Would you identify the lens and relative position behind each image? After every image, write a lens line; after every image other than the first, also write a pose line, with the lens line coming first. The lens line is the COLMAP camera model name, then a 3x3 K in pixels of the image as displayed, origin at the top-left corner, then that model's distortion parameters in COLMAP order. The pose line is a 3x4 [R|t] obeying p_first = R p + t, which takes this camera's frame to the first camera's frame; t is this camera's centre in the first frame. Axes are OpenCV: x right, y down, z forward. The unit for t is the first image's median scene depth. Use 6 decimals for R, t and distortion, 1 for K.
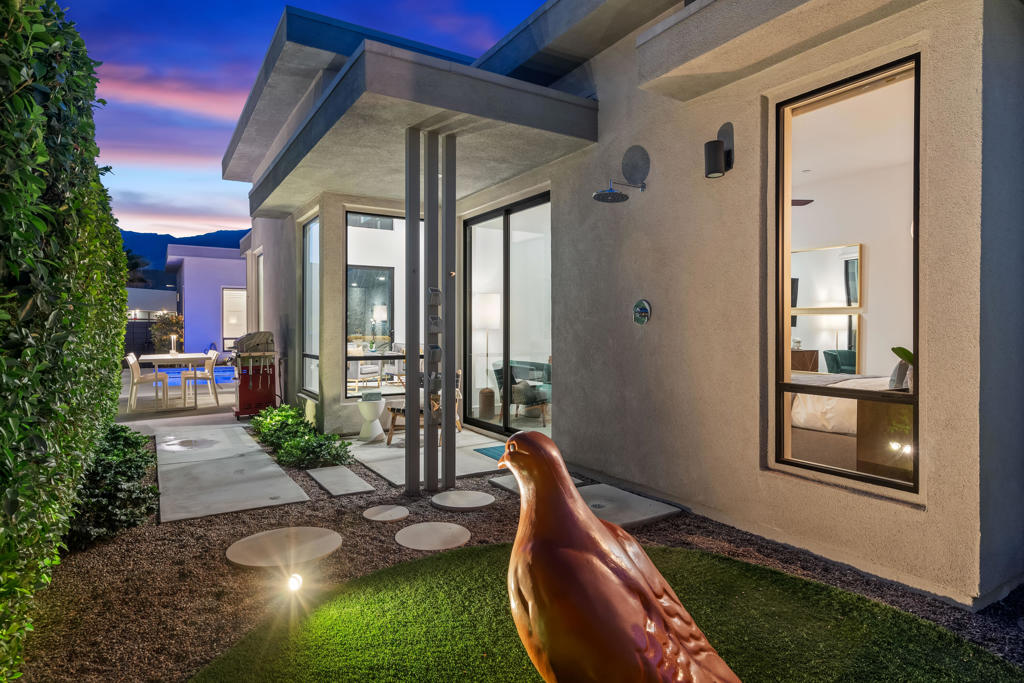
lens RADIAL K [[572.8, 0, 513.6], [0, 572.8, 330.9], [0, 0, 1]] dist [-0.000904, -0.000211]
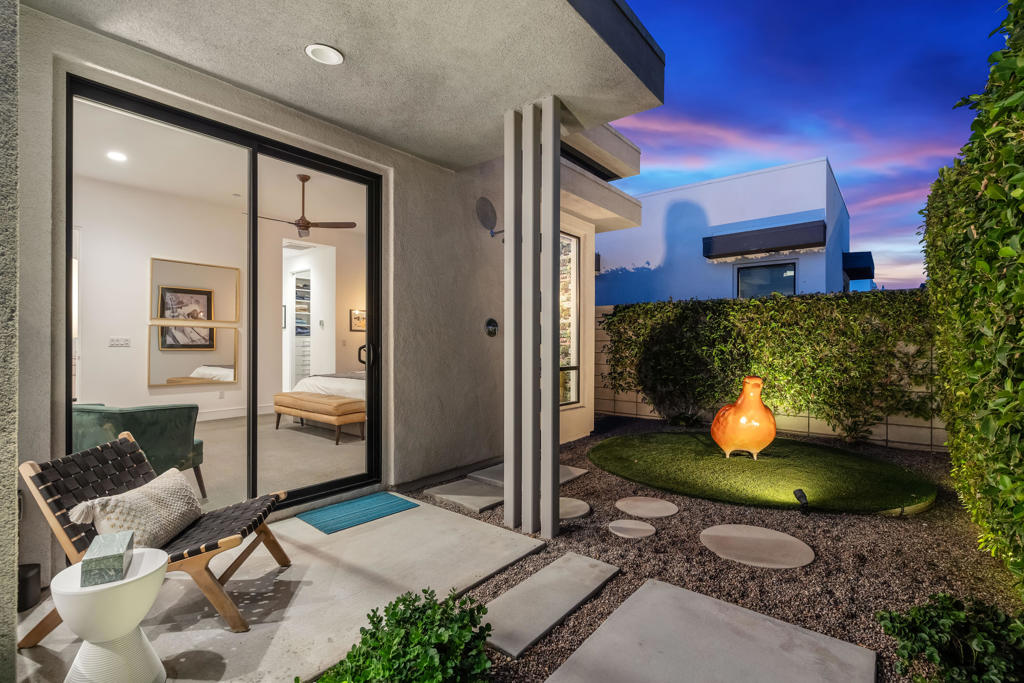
lens RADIAL K [[471.7, 0, 517.3], [0, 471.7, 346.4], [0, 0, 1]] dist [-0.005559, 0.001673]
pose [[-0.331561, -0.000618, 0.943434, -0.921946], [0.003116, 0.999994, 0.001750, 0.007570], [-0.943429, 0.003520, -0.331557, 1.462599]]
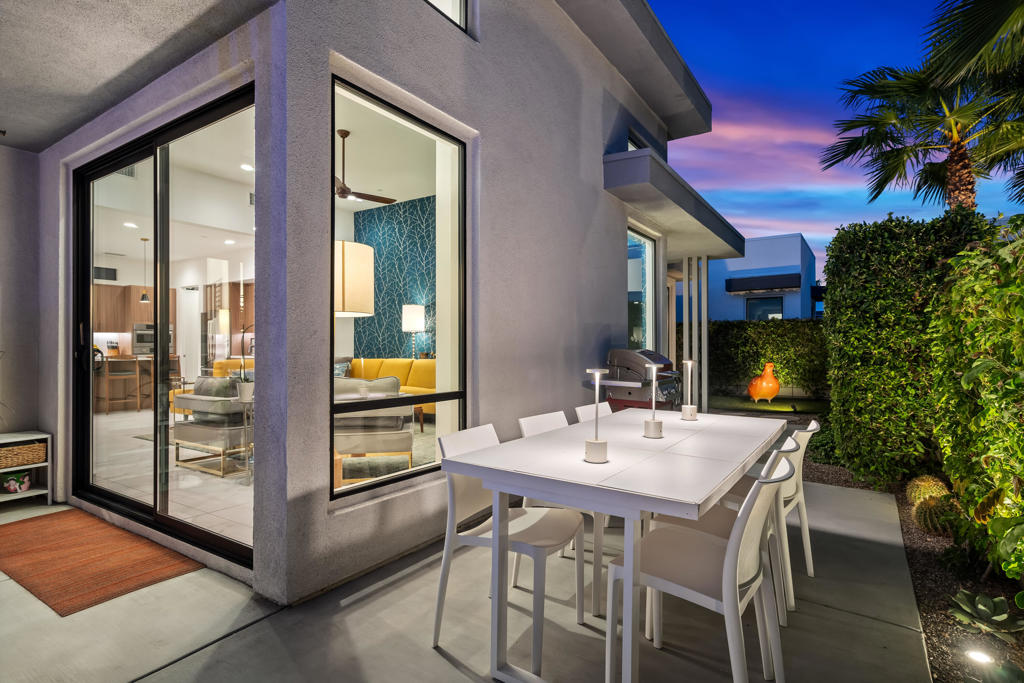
lens RADIAL K [[524.8, 0, 509.3], [0, 524.8, 347.2], [0, 0, 1]] dist [0.002394, -0.000551]
pose [[-0.405951, 0.004188, 0.913885, -2.308071], [0.007242, 0.999973, -0.001365, -0.003106], [-0.913866, 0.006064, -0.405970, 3.335394]]
